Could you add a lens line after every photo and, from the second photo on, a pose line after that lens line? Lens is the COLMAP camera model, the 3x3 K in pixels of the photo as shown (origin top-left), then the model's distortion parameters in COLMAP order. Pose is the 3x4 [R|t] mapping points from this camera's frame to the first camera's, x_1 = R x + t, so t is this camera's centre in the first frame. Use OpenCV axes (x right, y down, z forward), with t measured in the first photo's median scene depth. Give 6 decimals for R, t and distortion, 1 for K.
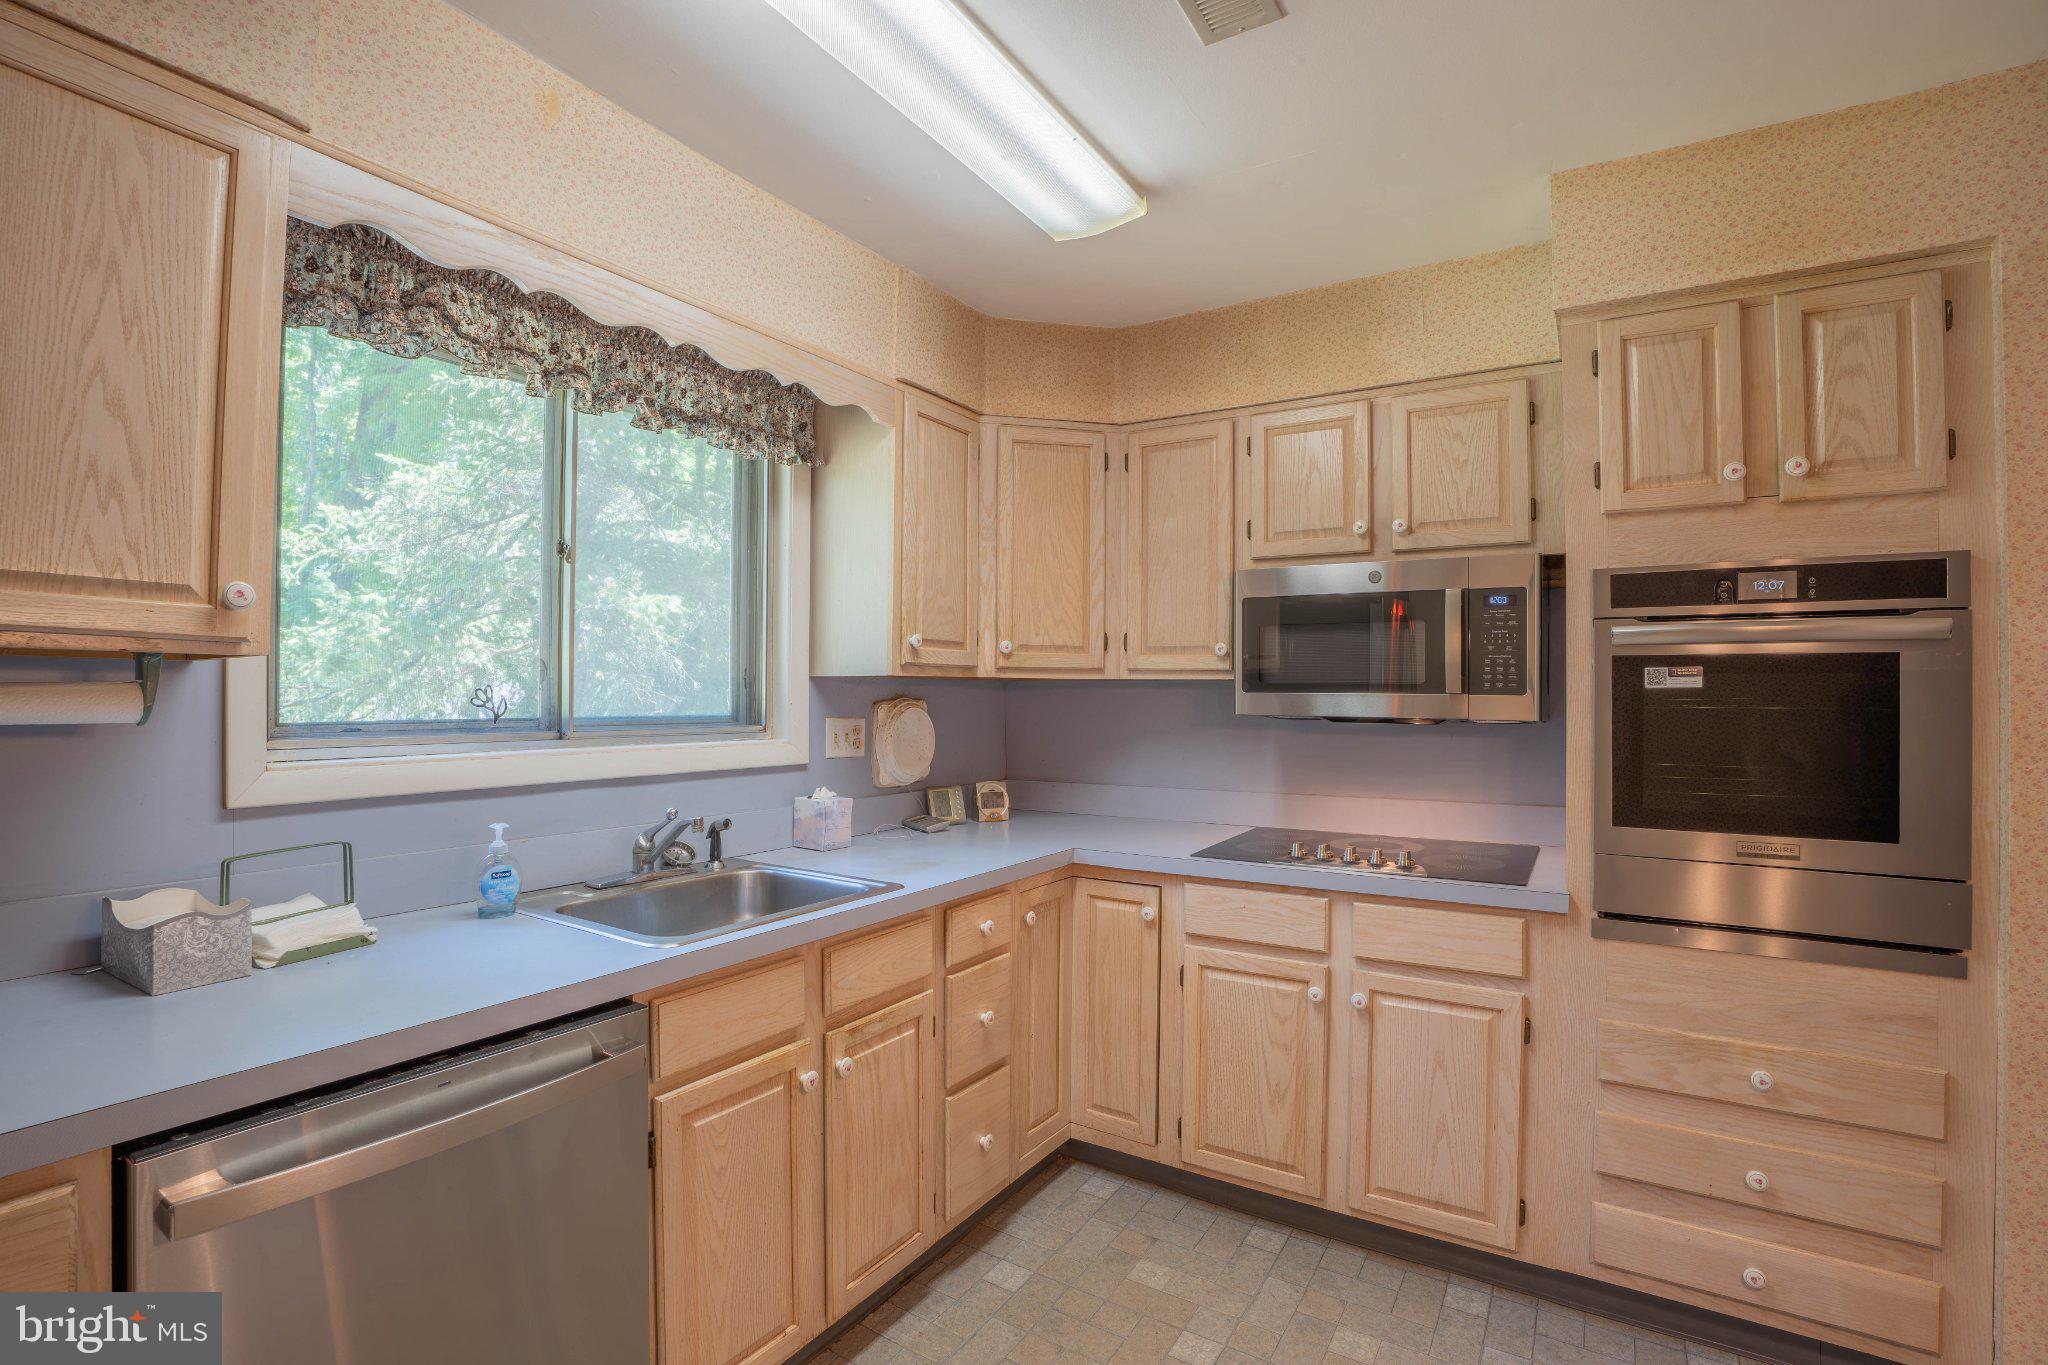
lens RADIAL K [[947.2, 0, 1024.0], [0, 947.2, 682.5], [0, 0, 1]] dist [-0.069686, 0.020333]
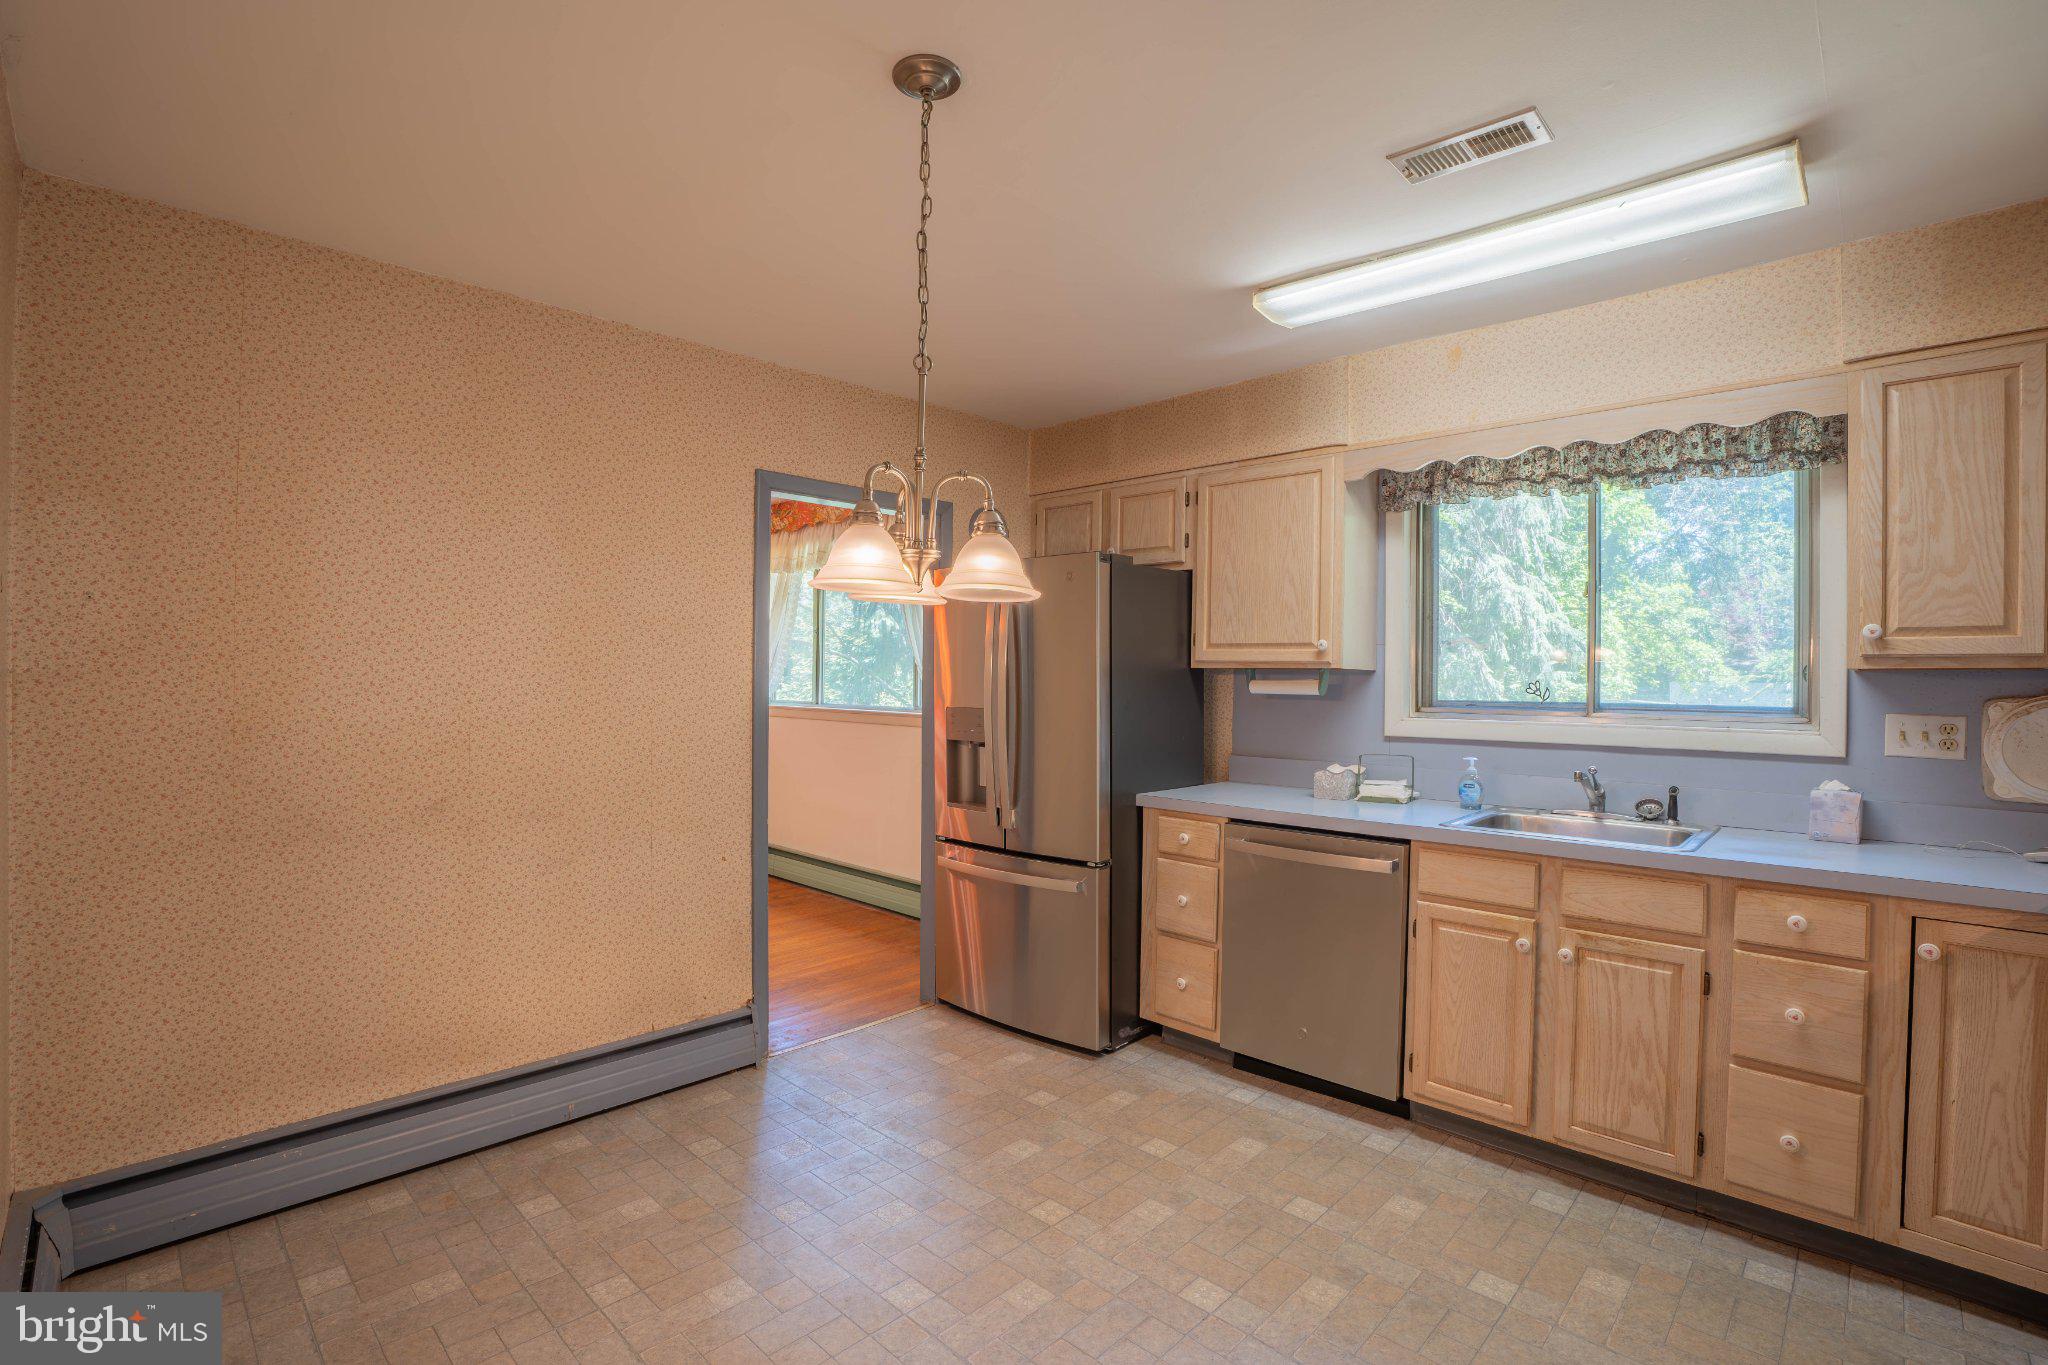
lens RADIAL K [[947.2, 0, 1024.0], [0, 947.2, 682.5], [0, 0, 1]] dist [-0.069686, 0.020333]
pose [[-0.206484, -0.005179, -0.978436, 1.042284], [-0.000342, 0.999986, -0.005221, 0.013219], [0.978450, -0.000743, -0.206483, 0.400168]]
